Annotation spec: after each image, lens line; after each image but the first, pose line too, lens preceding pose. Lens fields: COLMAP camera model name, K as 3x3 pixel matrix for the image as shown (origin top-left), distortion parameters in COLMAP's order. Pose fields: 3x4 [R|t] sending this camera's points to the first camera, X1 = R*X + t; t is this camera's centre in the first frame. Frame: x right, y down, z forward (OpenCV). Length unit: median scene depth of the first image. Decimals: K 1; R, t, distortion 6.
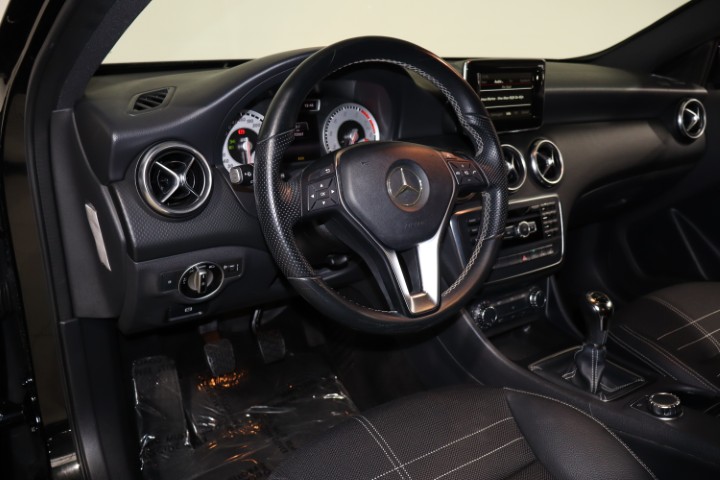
lens RADIAL K [[600.8, 0, 357.6], [0, 600.8, 237.9], [0, 0, 1]] dist [-0.023231, 0.009174]
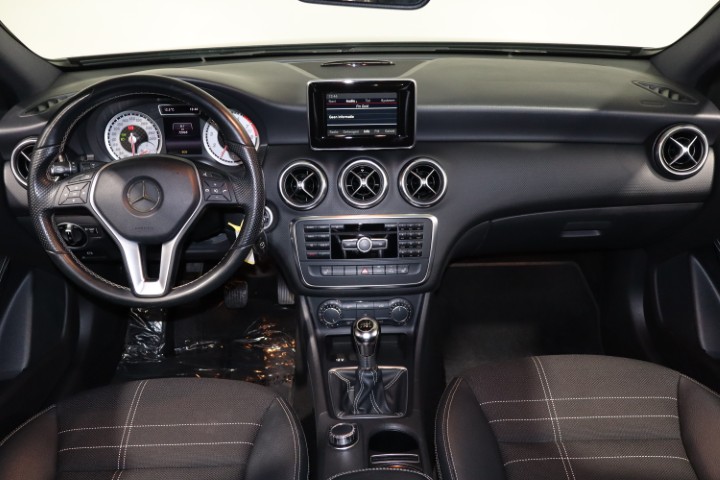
lens RADIAL K [[639.7, 0, 361.4], [0, 639.7, 240.7], [0, 0, 1]] dist [-0.015819, 0.008378]
pose [[0.855256, 0.201776, -0.477308, 0.824754], [-0.147221, 0.977736, 0.149530, -0.190781], [0.496853, -0.057616, 0.865920, 0.031315]]
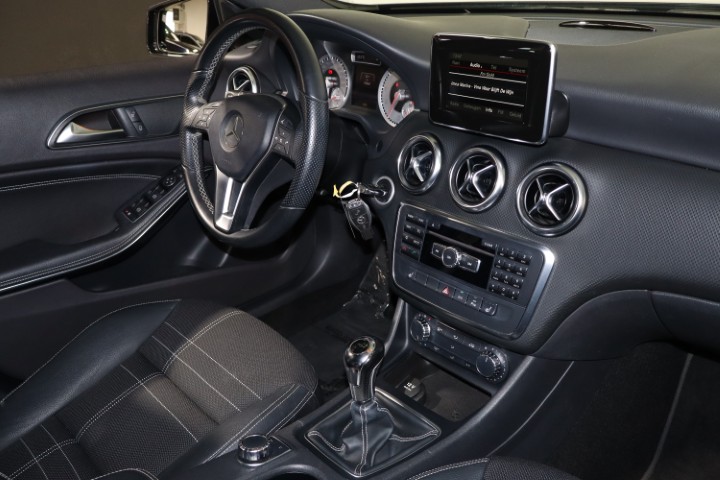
lens RADIAL K [[639.7, 0, 360.3], [0, 639.7, 240.9], [0, 0, 1]] dist [-0.015819, 0.008378]
pose [[0.157762, 0.403832, -0.901128, 1.036385], [-0.259705, 0.897398, 0.356693, -0.310434], [0.952714, 0.177755, 0.246452, 0.692003]]
